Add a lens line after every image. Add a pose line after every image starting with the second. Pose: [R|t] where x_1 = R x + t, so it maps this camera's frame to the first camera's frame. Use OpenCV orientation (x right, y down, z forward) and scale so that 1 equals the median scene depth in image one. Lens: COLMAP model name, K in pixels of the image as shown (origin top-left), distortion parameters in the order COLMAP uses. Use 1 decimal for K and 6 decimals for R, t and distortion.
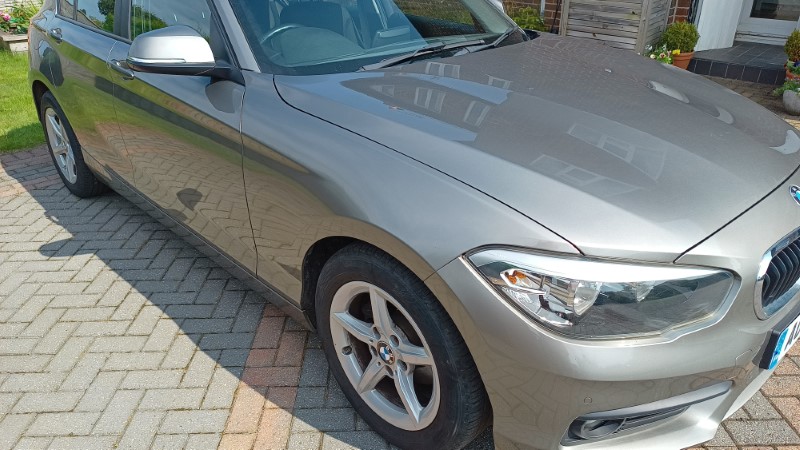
lens RADIAL K [[593.0, 0, 397.2], [0, 593.0, 225.9], [0, 0, 1]] dist [0.028834, -0.013644]
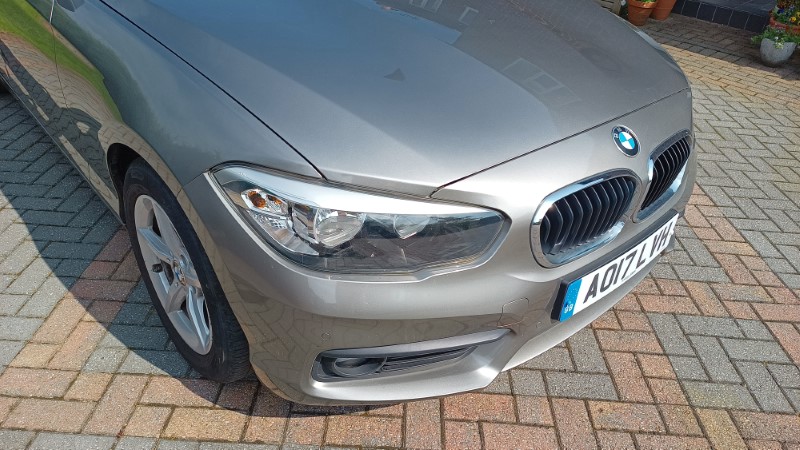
lens RADIAL K [[593.0, 0, 400.9], [0, 593.0, 226.4], [0, 0, 1]] dist [0.028834, -0.013644]
pose [[0.996700, 0.079831, -0.014668, 0.369259], [-0.077688, 0.990611, 0.112495, 0.006724], [0.023511, -0.110984, 0.993544, 0.081189]]
